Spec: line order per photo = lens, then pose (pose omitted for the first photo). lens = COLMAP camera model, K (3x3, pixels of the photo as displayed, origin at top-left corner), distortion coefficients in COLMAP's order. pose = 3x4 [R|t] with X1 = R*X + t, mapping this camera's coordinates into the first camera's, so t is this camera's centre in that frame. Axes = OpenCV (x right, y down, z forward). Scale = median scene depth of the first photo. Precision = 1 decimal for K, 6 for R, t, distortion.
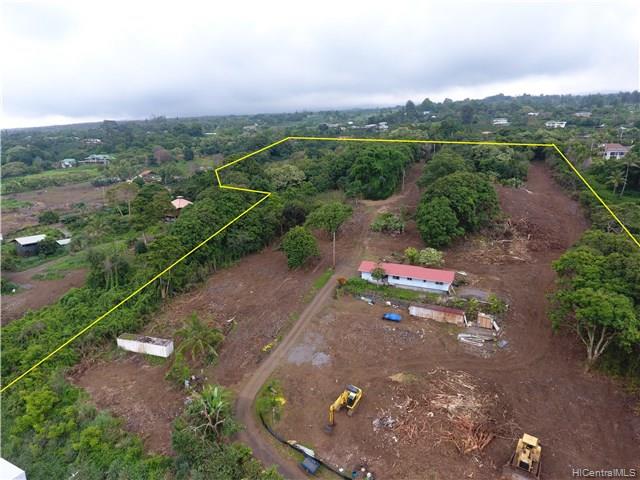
lens RADIAL K [[374.8, 0, 317.3], [0, 374.8, 241.7], [0, 0, 1]] dist [-0.001991, -0.001348]
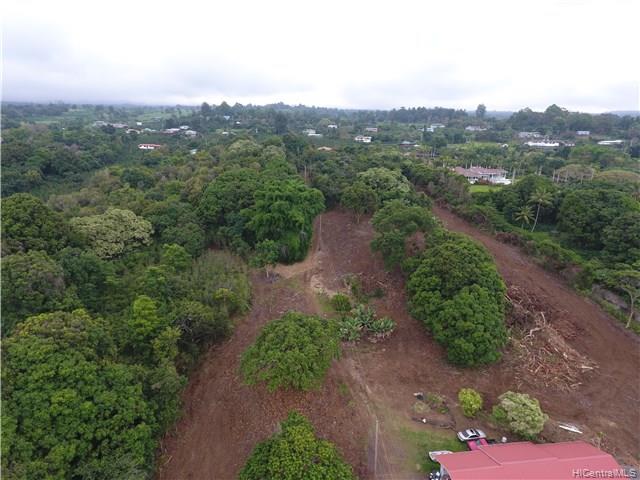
lens RADIAL K [[374.8, 0, 317.3], [0, 374.8, 241.7], [0, 0, 1]] dist [-0.001991, -0.001348]
pose [[0.847870, -0.105220, 0.519658, -0.254819], [0.106358, 0.993941, 0.027720, -0.293662], [-0.519427, 0.031767, 0.853924, 0.738085]]
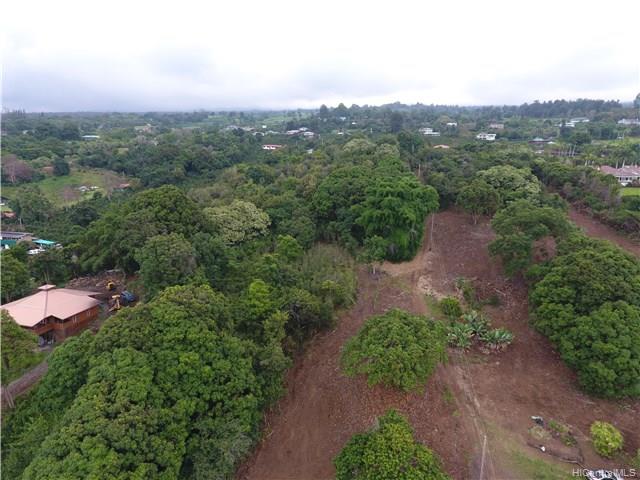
lens RADIAL K [[374.8, 0, 317.3], [0, 374.8, 241.7], [0, 0, 1]] dist [-0.001991, -0.001348]
pose [[0.964681, -0.049554, 0.258719, -0.254606], [0.050480, 0.998720, 0.003067, -0.280165], [-0.258540, 0.010102, 0.965948, 0.743366]]
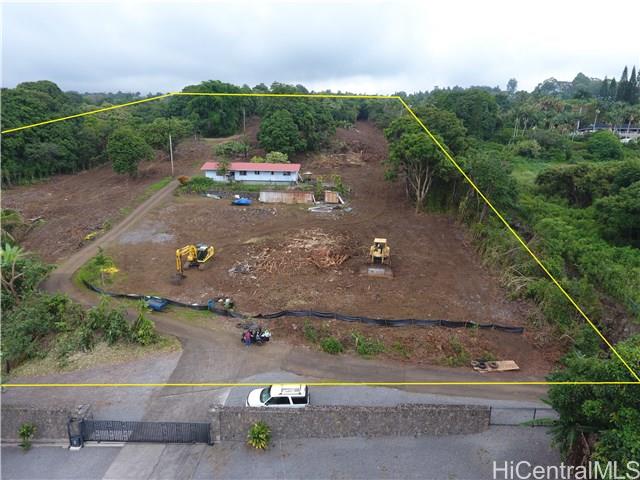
lens RADIAL K [[374.8, 0, 317.3], [0, 374.8, 241.7], [0, 0, 1]] dist [-0.001991, -0.001348]
pose [[0.917536, -0.078993, 0.389729, -0.000882], [0.075633, 0.996847, 0.023985, 0.265535], [-0.390395, 0.007469, 0.920617, 0.055951]]
